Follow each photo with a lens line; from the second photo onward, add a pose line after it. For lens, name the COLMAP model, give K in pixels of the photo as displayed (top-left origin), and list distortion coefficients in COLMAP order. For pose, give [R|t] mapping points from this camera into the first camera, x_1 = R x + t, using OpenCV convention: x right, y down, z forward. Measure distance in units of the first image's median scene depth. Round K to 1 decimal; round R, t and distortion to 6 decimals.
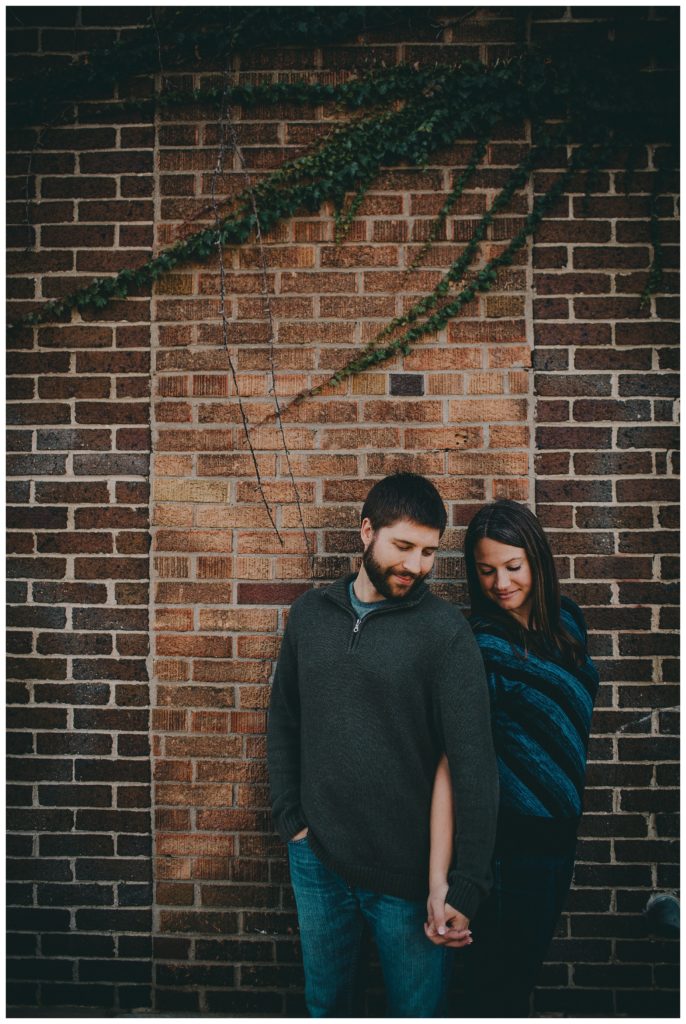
lens RADIAL K [[951.1, 0, 328.5], [0, 951.1, 512.0], [0, 0, 1]] dist [-0.065672, 0.000000]
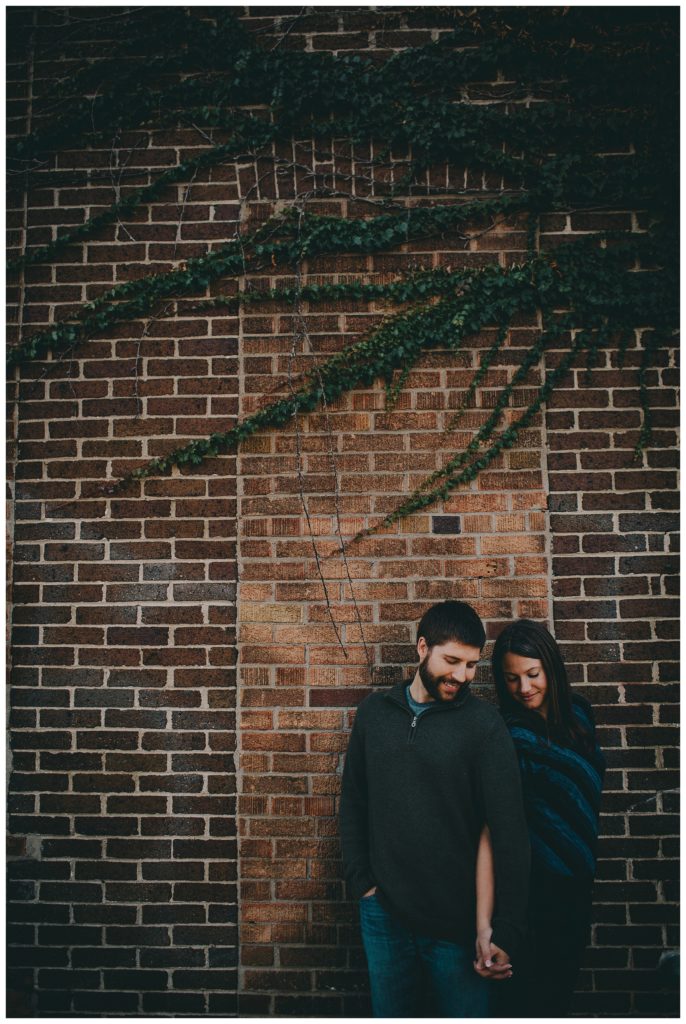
lens RADIAL K [[951.1, 0, 344.1], [0, 951.1, 517.3], [0, 0, 1]] dist [-0.065672, 0.000000]
pose [[0.999907, -0.011425, -0.007466, -0.040421], [0.010620, 0.994918, -0.100129, -0.021720], [0.008572, 0.100040, 0.994946, -0.226087]]
